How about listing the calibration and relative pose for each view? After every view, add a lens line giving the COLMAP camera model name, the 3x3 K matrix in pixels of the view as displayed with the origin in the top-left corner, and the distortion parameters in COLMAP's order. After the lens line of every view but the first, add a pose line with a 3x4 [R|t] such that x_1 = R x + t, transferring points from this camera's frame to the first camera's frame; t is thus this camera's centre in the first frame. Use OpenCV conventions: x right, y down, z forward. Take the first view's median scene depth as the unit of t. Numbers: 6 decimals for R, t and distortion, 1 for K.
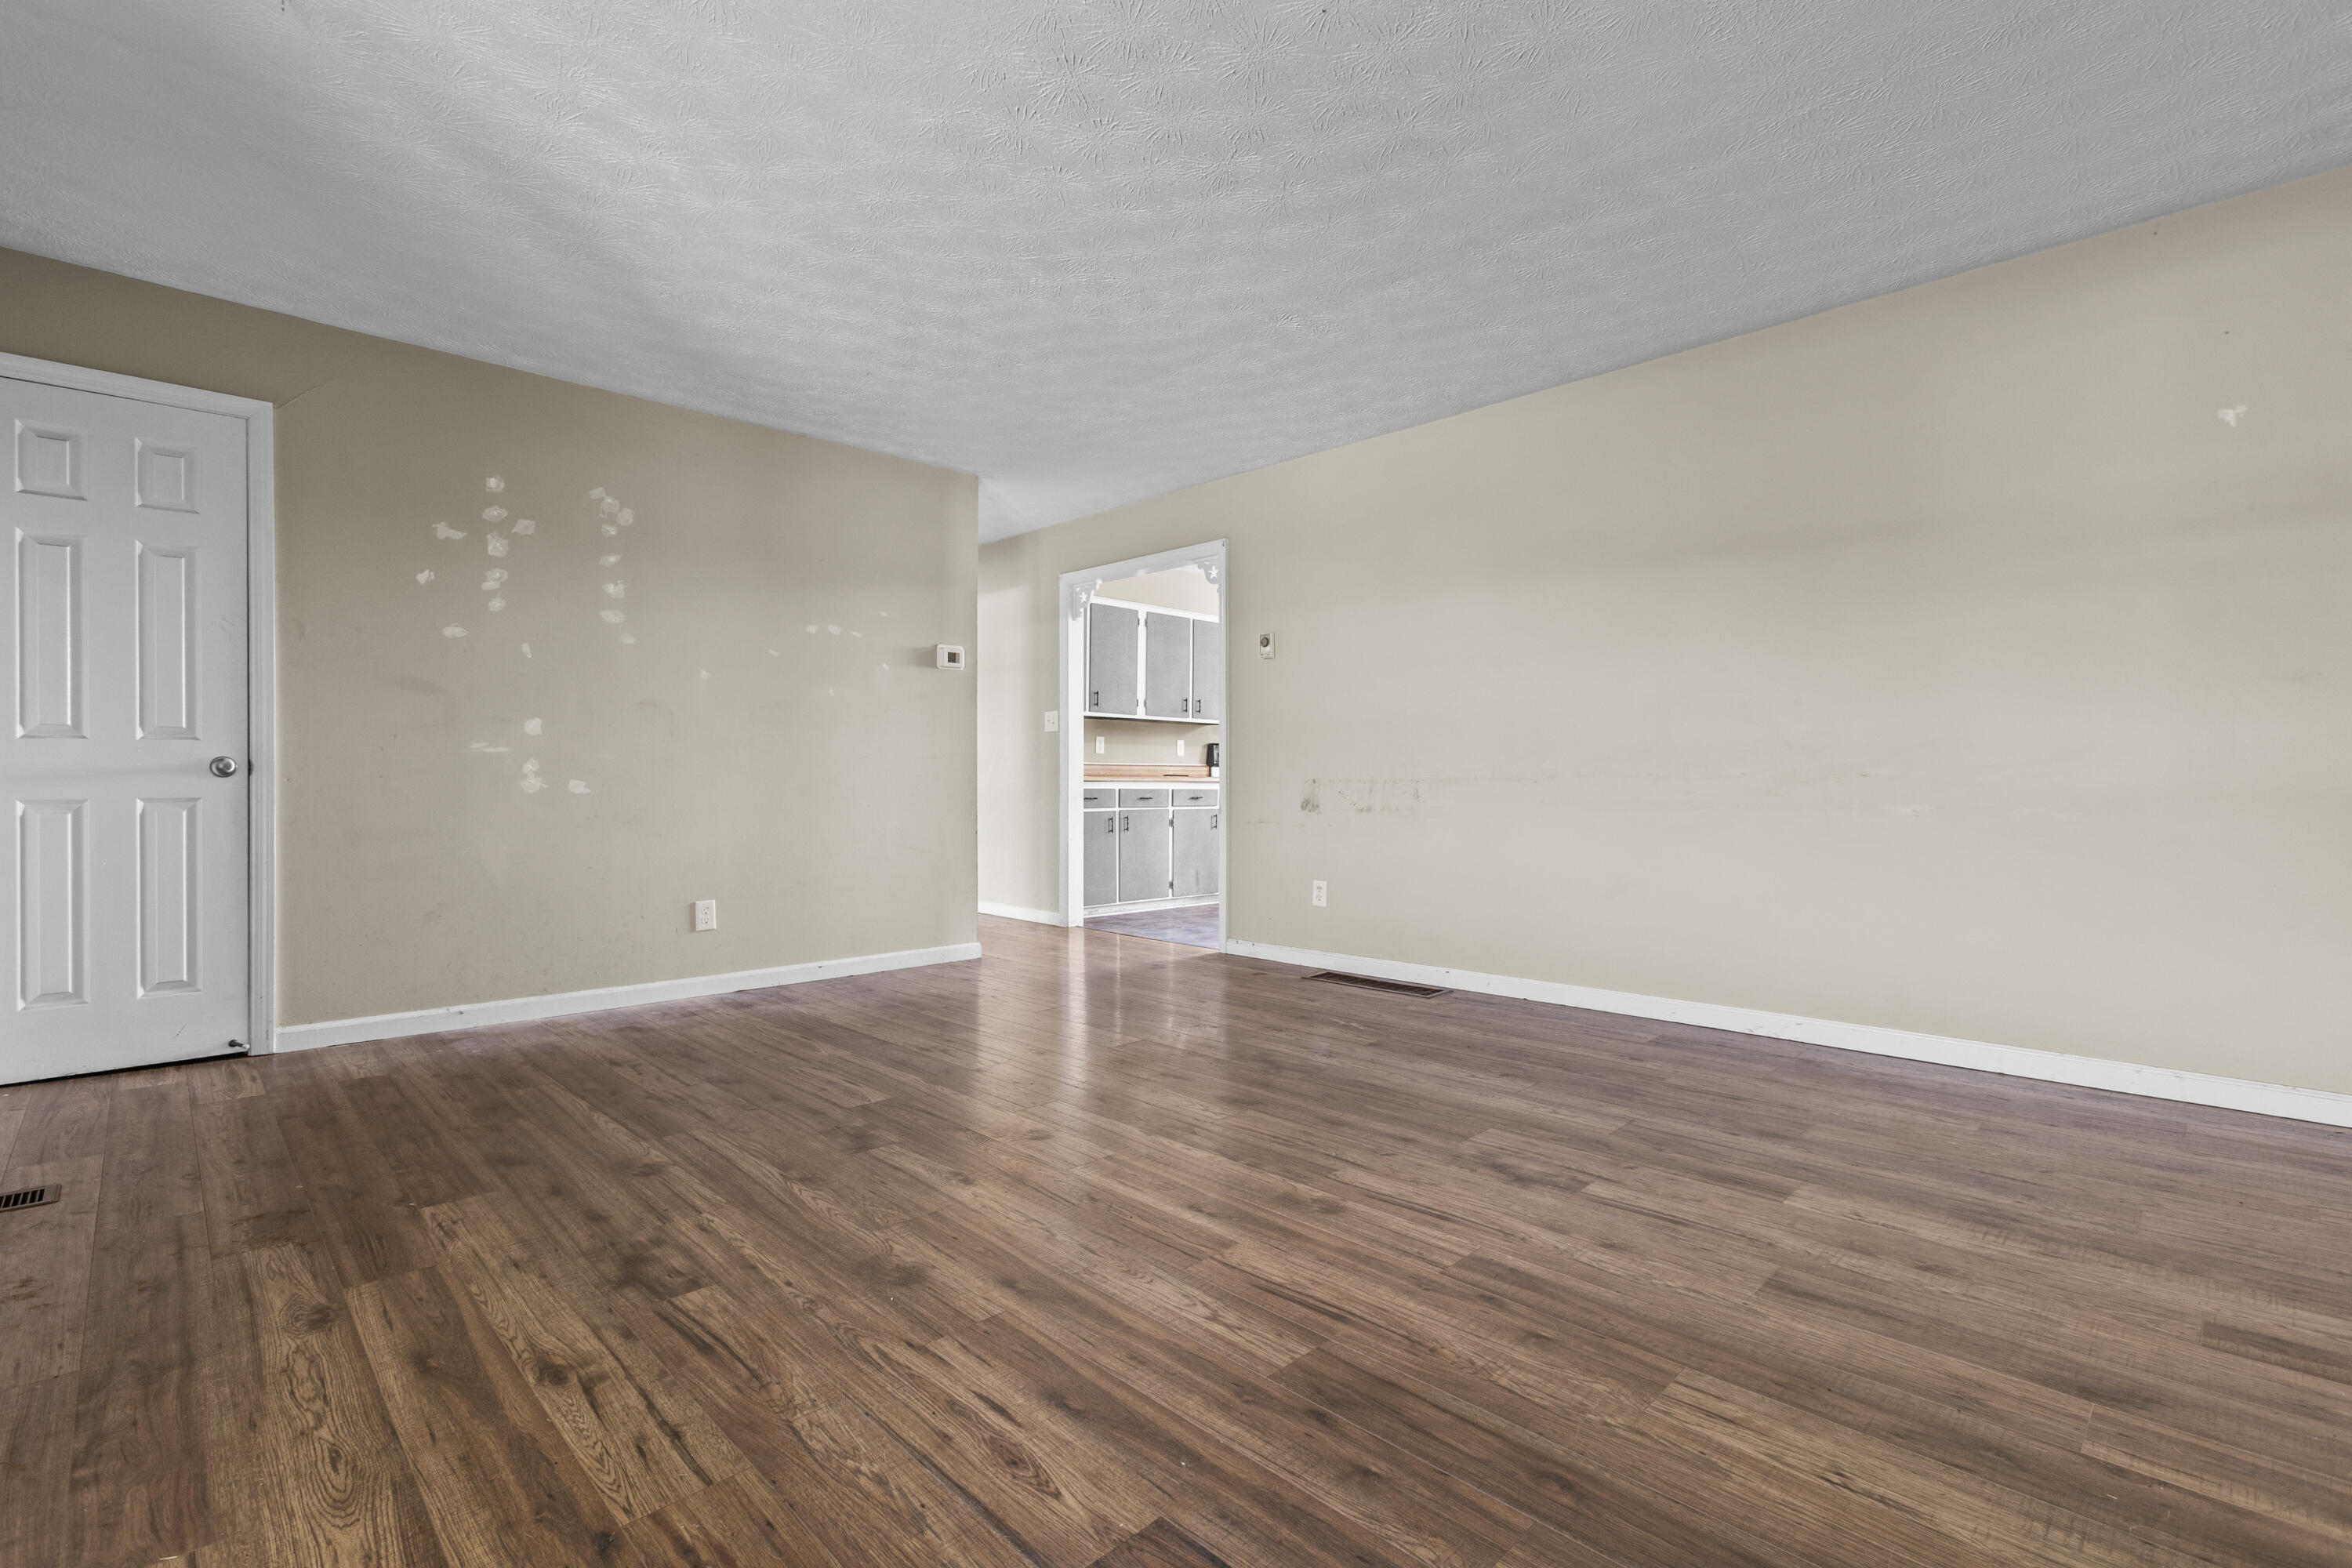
lens RADIAL K [[1062.6, 0, 1145.5], [0, 1062.6, 778.2], [0, 0, 1]] dist [-0.002418, 0.000206]
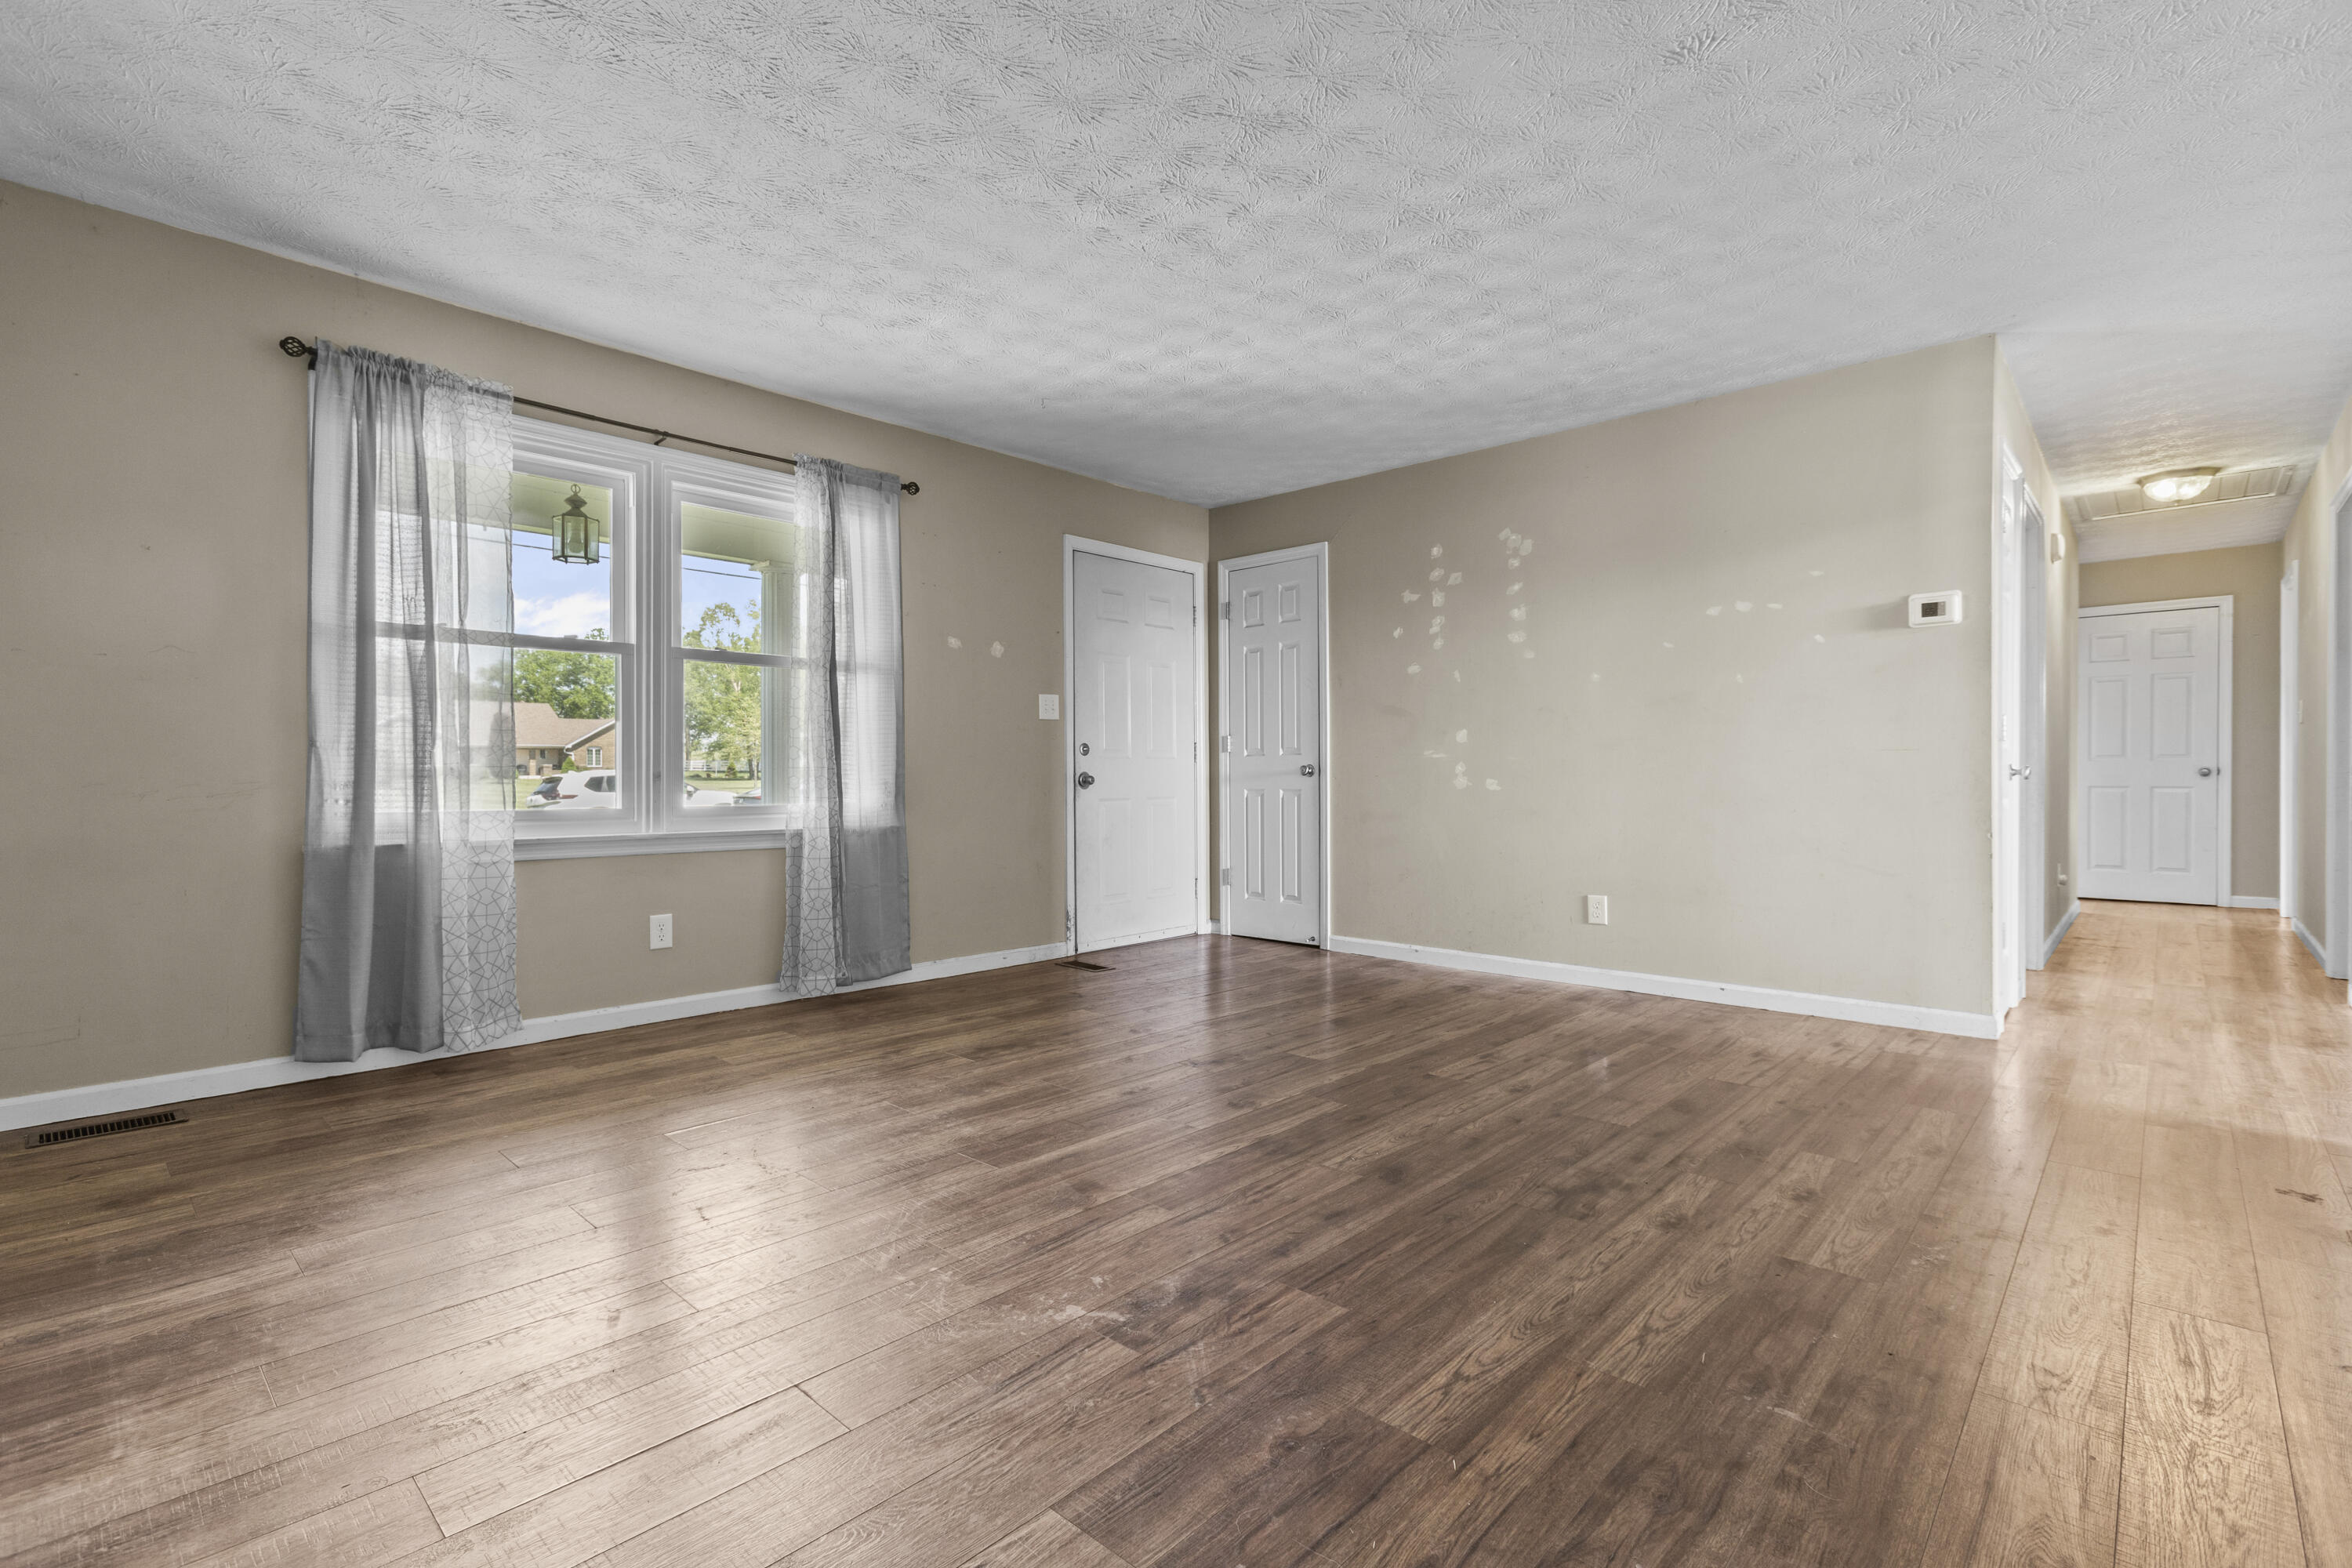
lens RADIAL K [[1060.7, 0, 1149.2], [0, 1060.7, 781.9], [0, 0, 1]] dist [-0.002425, 0.000349]
pose [[0.057842, 0.006788, -0.998303, 0.928689], [0.001748, 0.999975, 0.006900, -0.005346], [0.998324, -0.002144, 0.057828, 0.794501]]
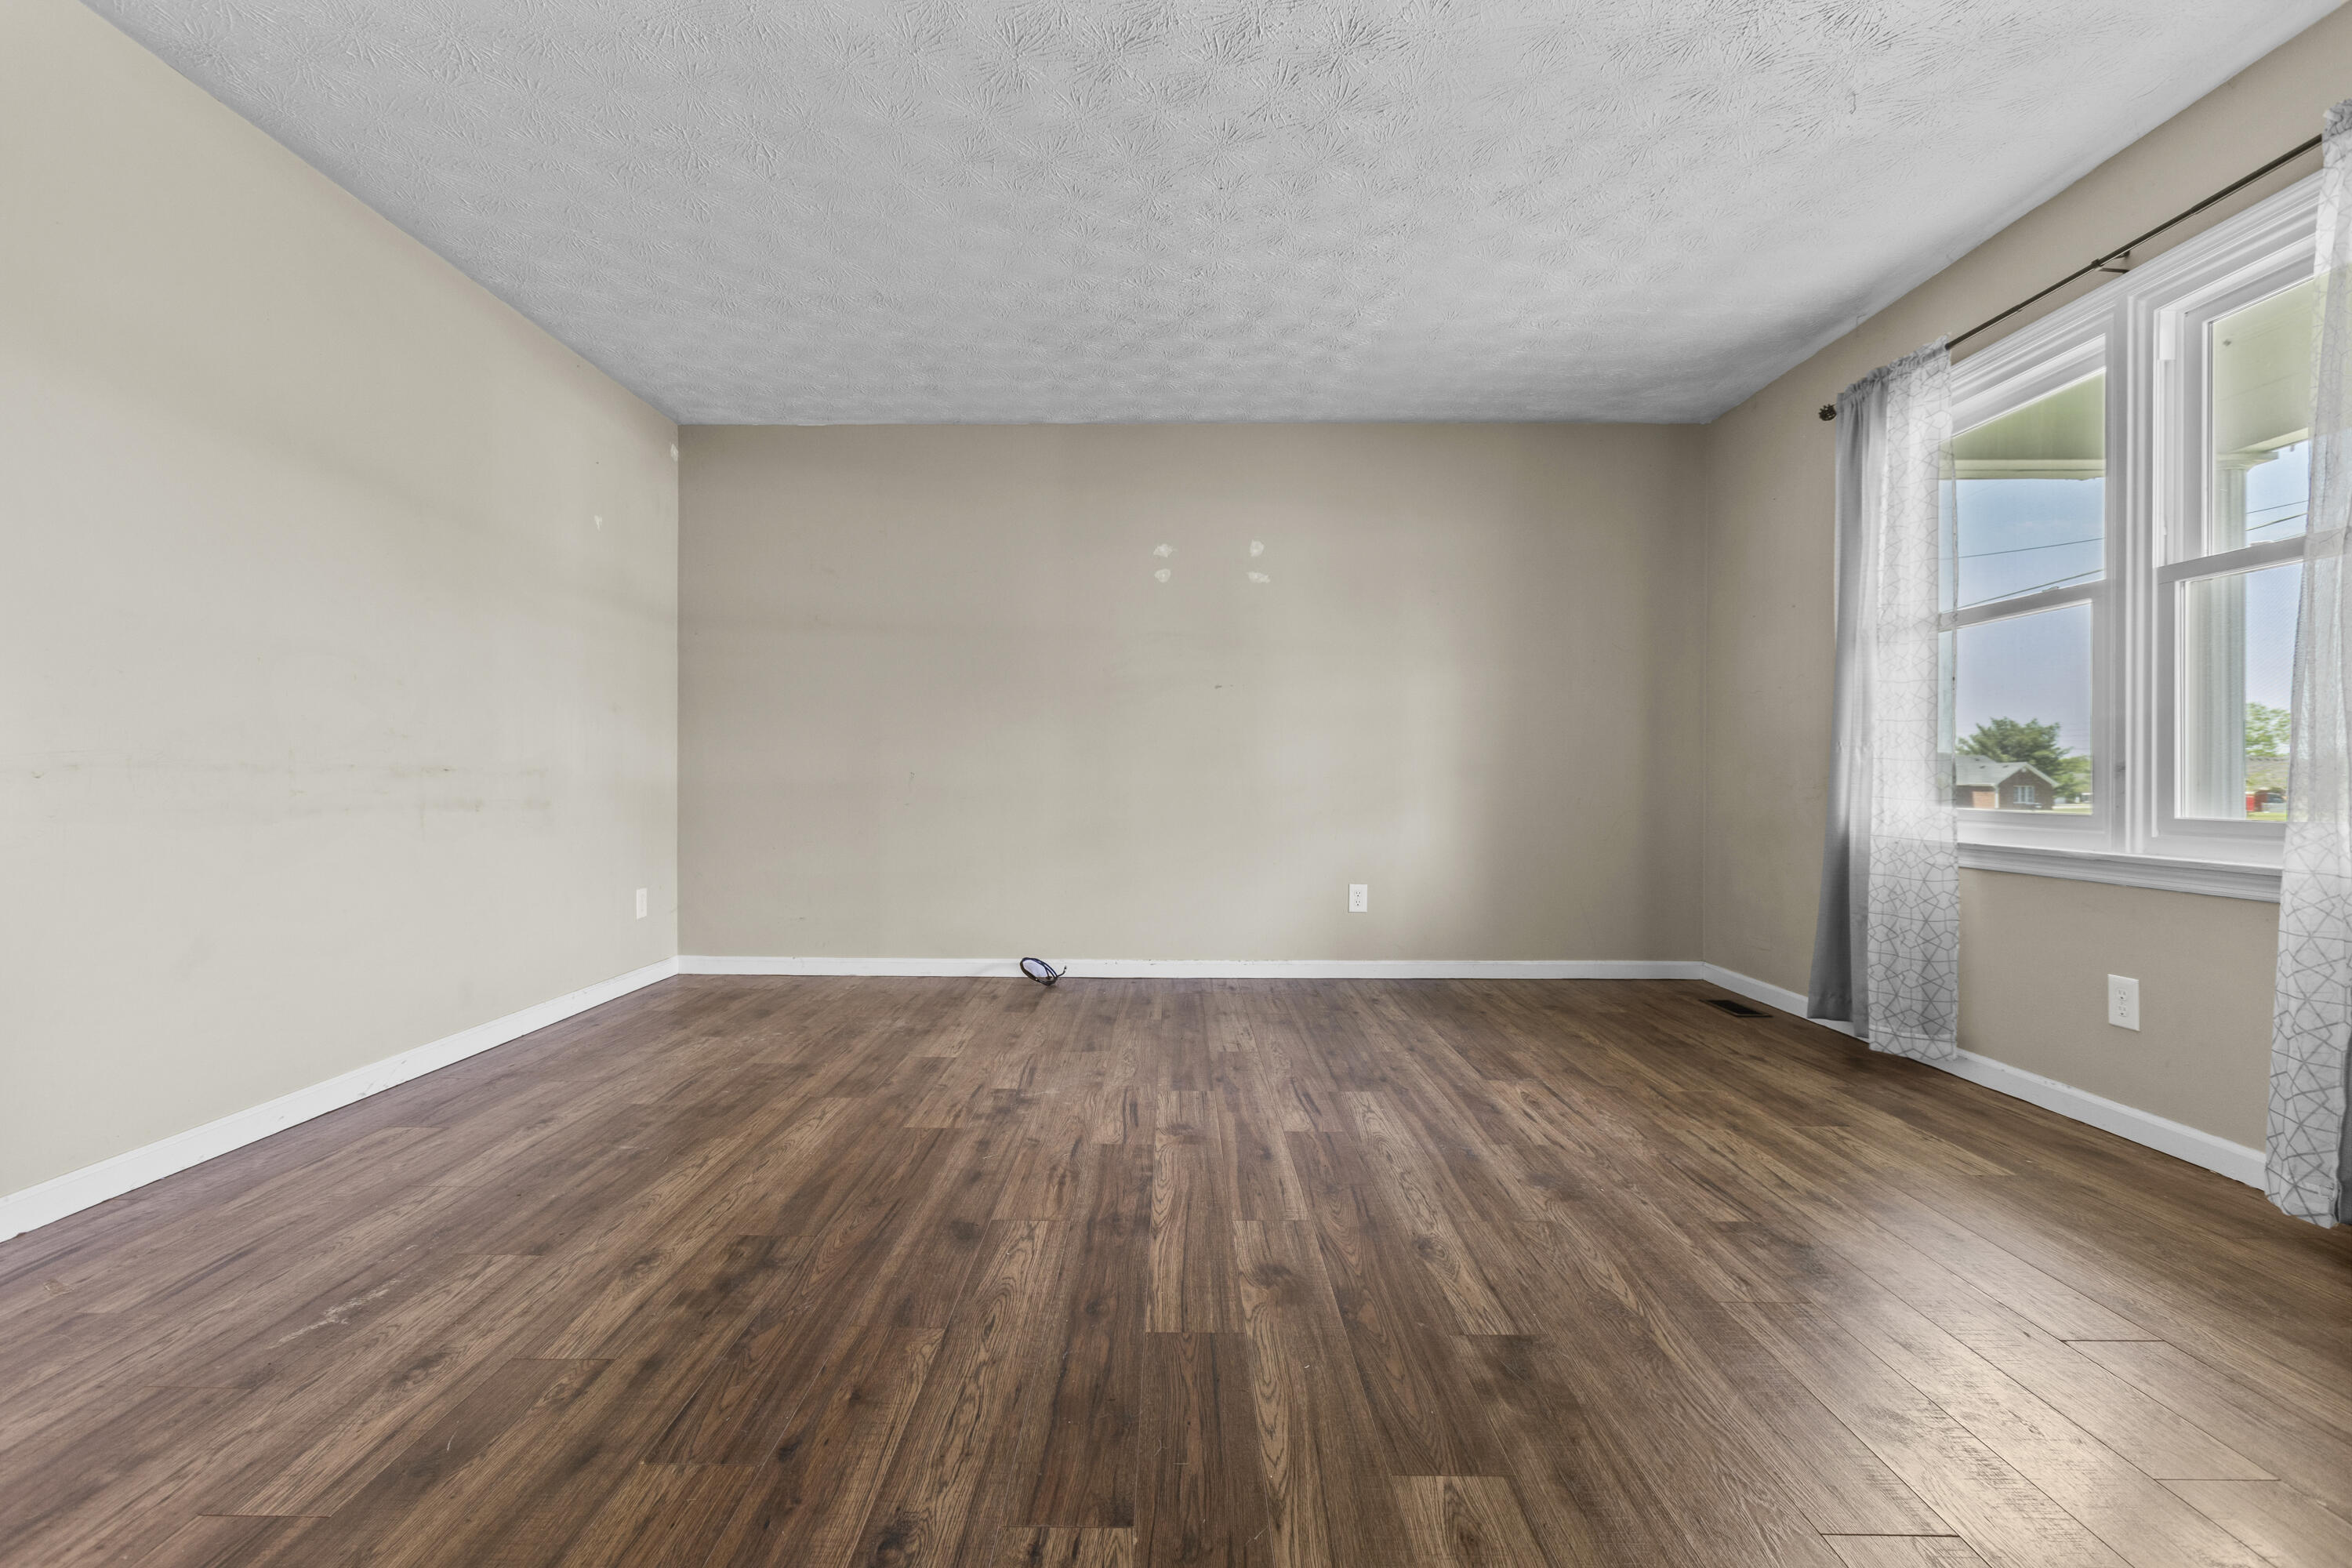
lens RADIAL K [[1056.0, 0, 1165.7], [0, 1056.0, 772.6], [0, 0, 1]] dist [-0.021441, 0.012376]
pose [[-0.725329, 0.006297, 0.688374, -0.500088], [-0.000657, 0.999951, -0.009840, 0.009153], [-0.688402, -0.007590, -0.725289, 1.465386]]
